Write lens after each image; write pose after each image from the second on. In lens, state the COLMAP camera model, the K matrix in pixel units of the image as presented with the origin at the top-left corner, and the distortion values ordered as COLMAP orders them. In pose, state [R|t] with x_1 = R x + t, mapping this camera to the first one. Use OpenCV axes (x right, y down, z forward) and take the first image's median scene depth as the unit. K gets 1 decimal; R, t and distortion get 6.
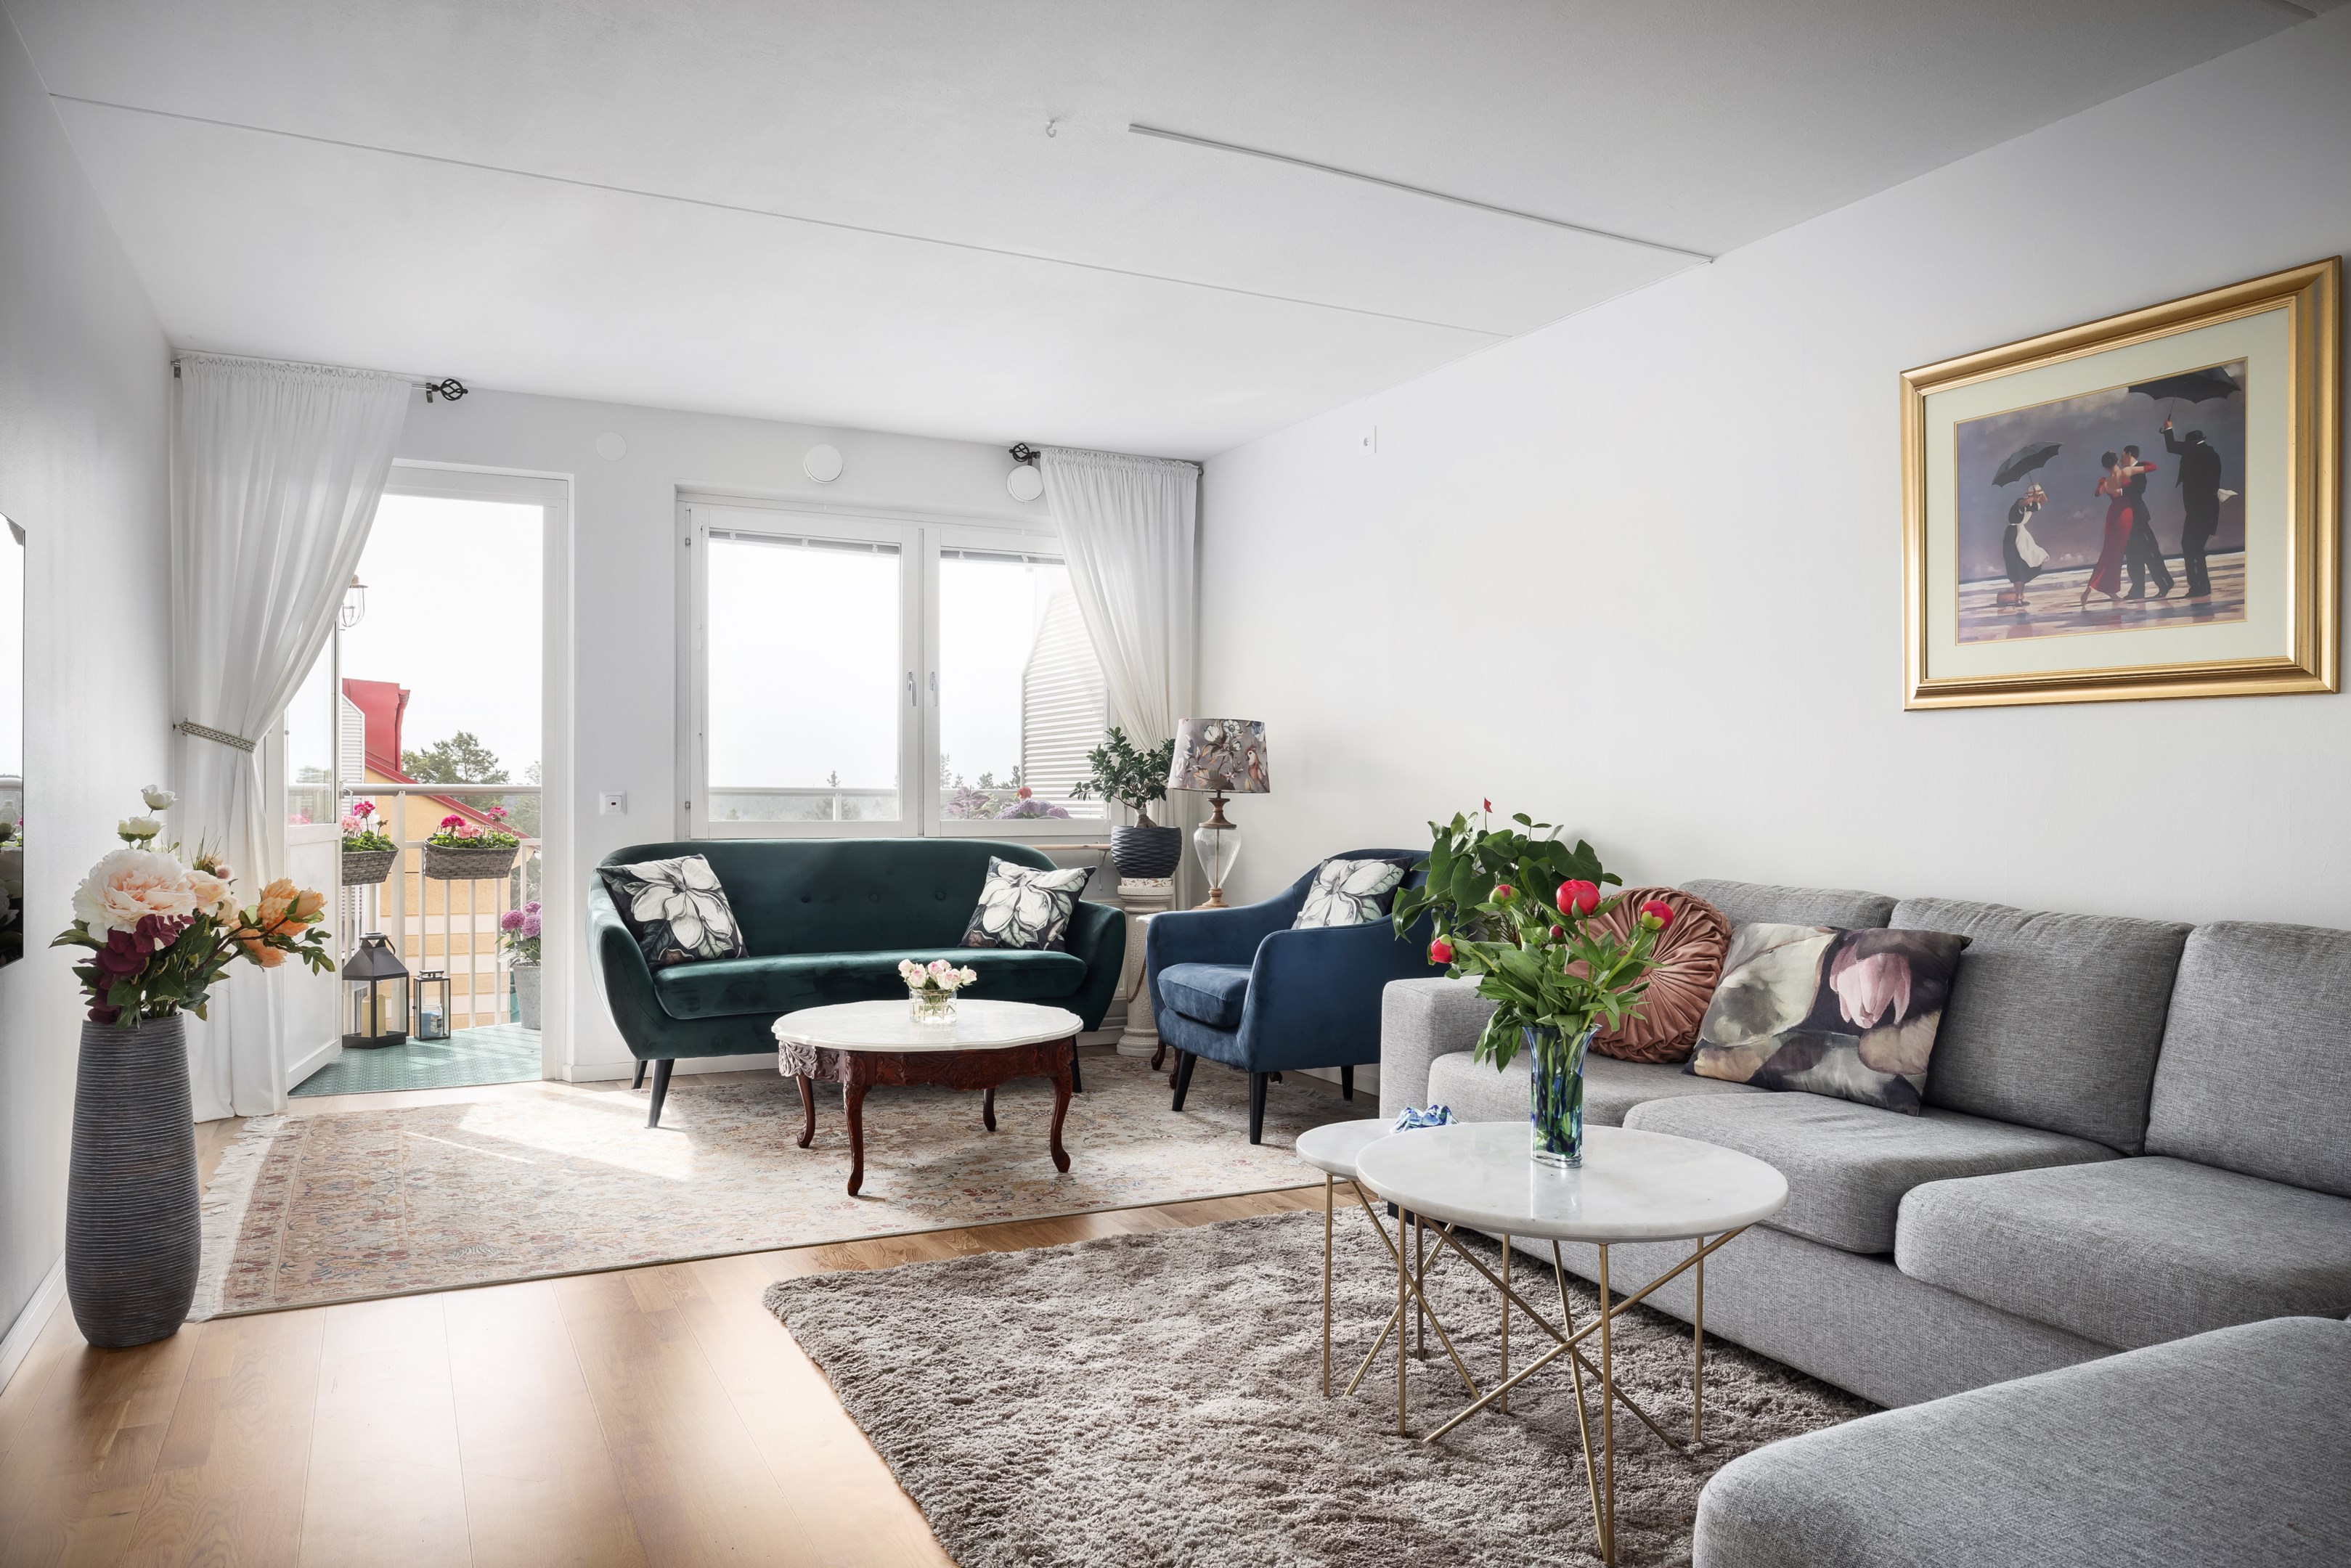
lens RADIAL K [[1601.9, 0, 1171.0], [0, 1601.9, 792.3], [0, 0, 1]] dist [-0.007388, -0.002267]
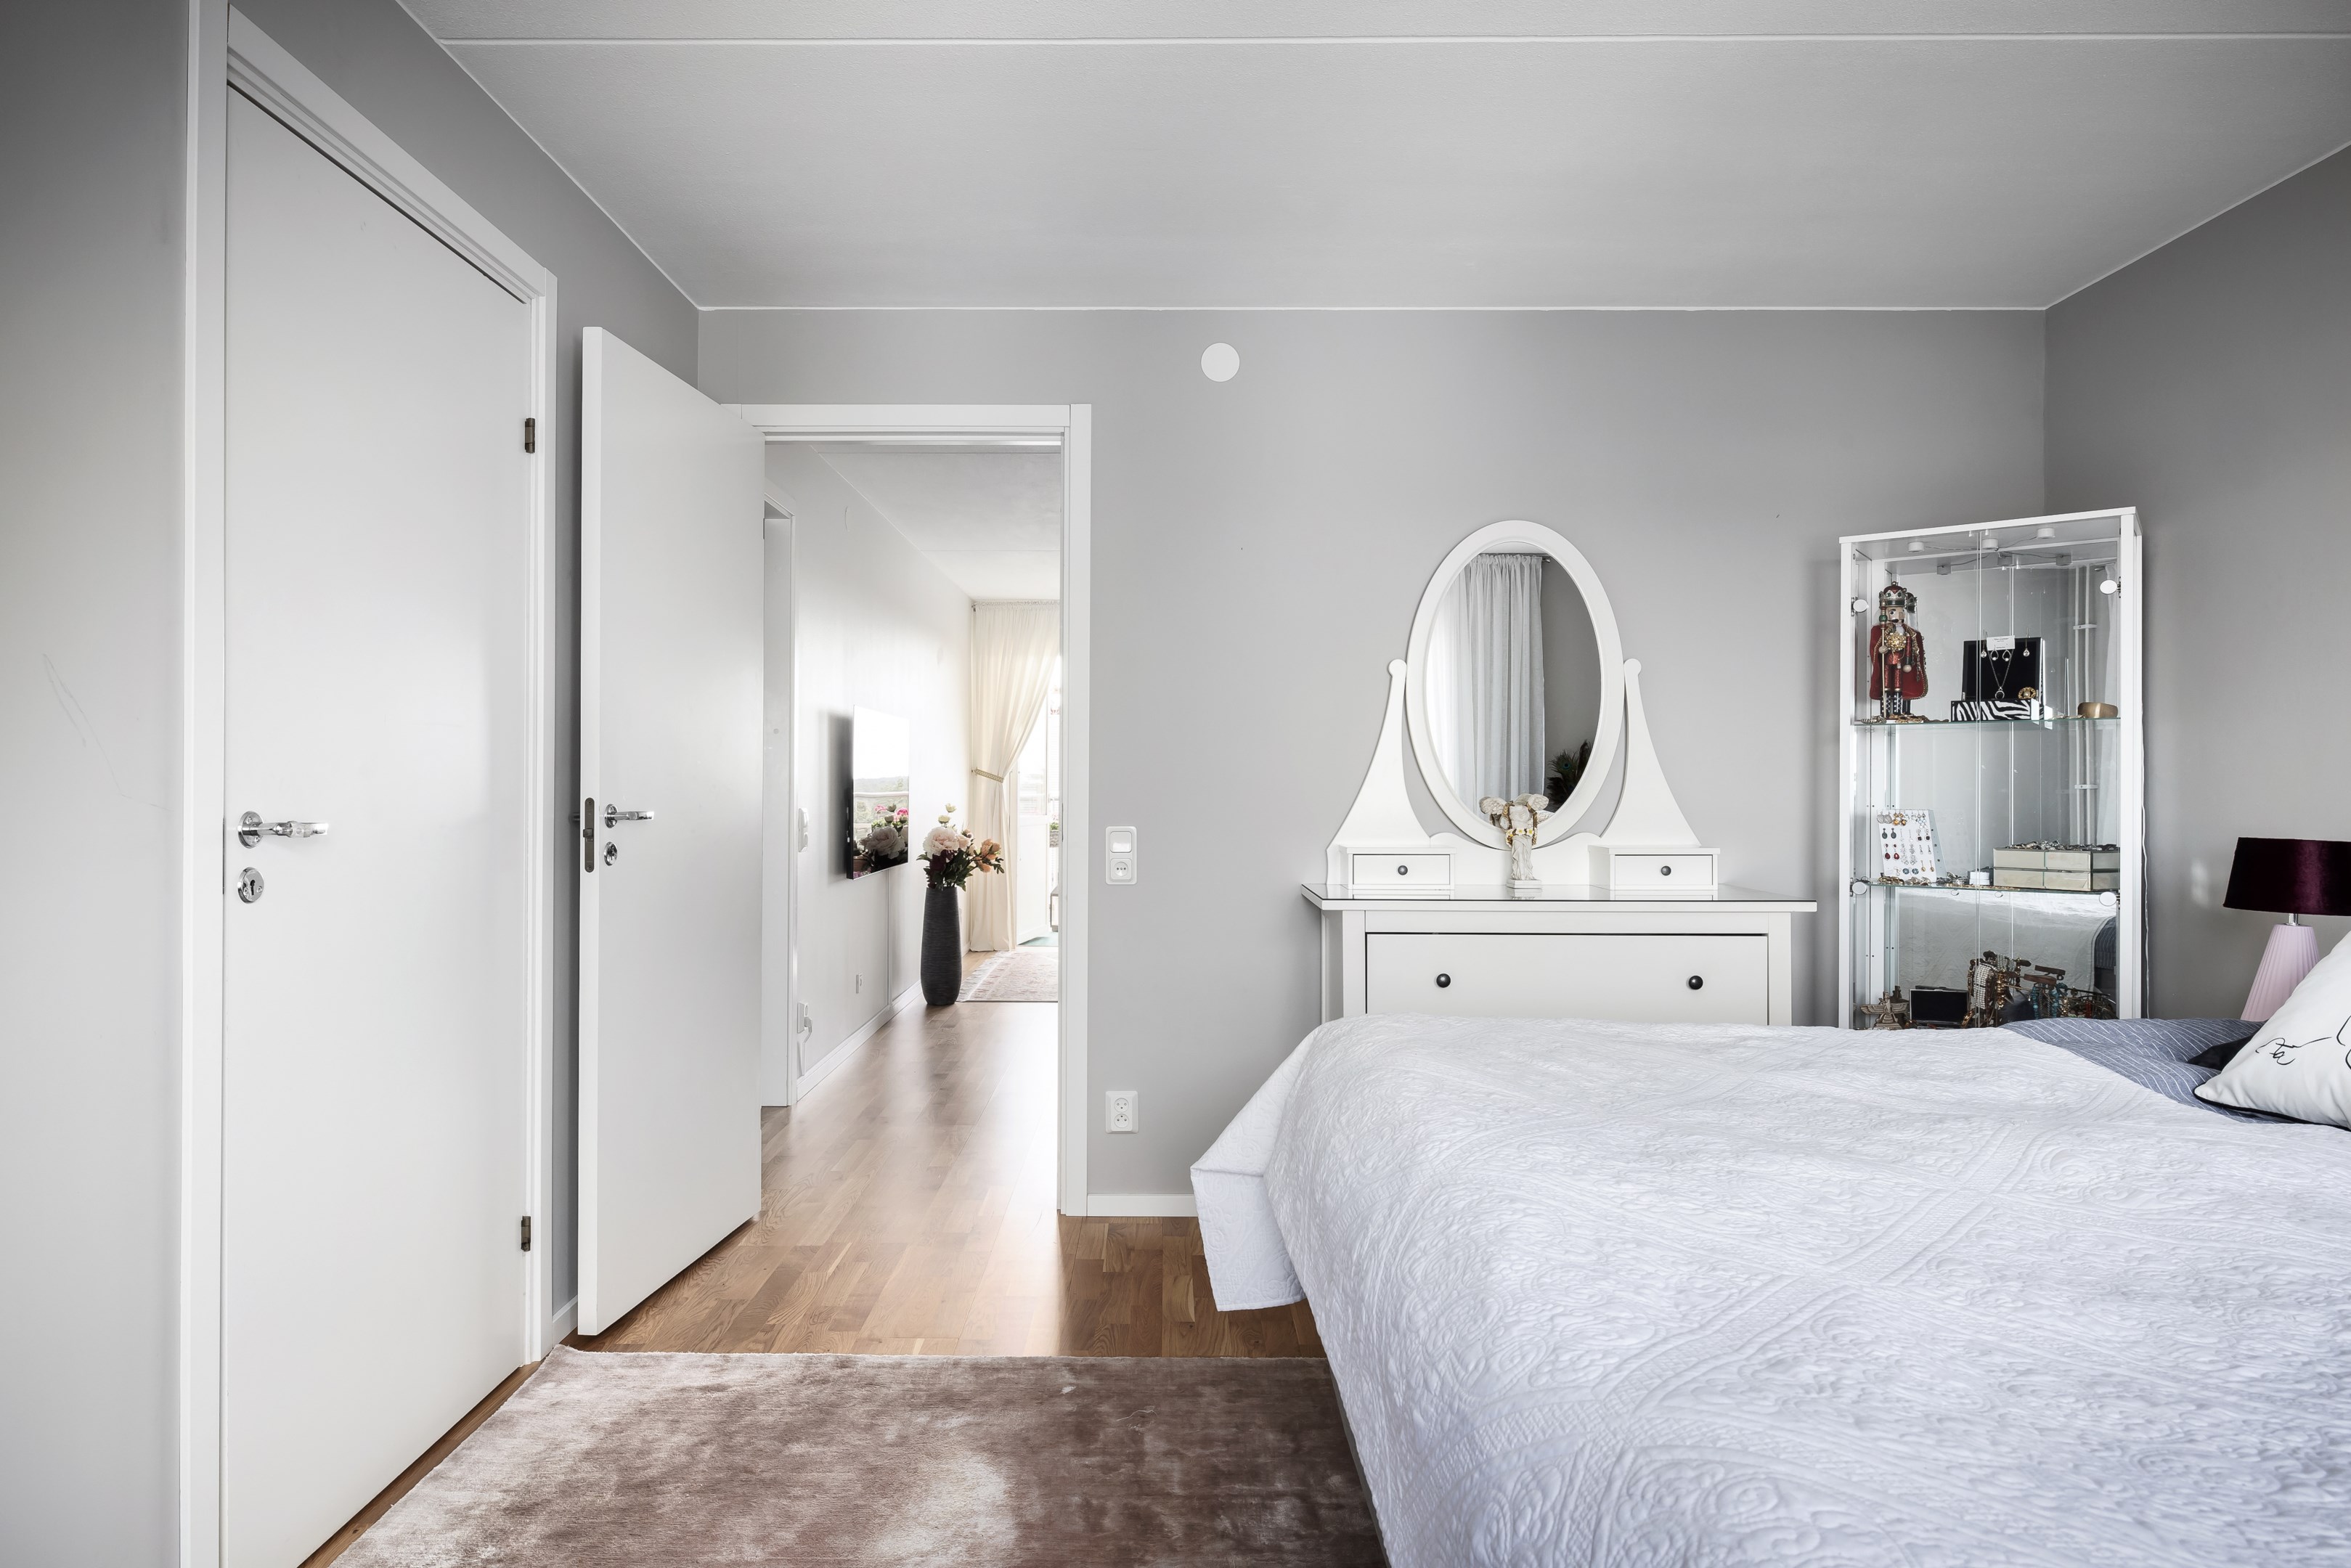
lens RADIAL K [[1345.0, 0, 1176.6], [0, 1345.0, 786.3], [0, 0, 1]] dist [-0.002691, -0.000640]
pose [[0.903128, 0.002912, -0.429362, 0.699962], [-0.003264, 0.999995, -0.000082, -0.034267], [0.429359, 0.001475, 0.903133, -0.906577]]
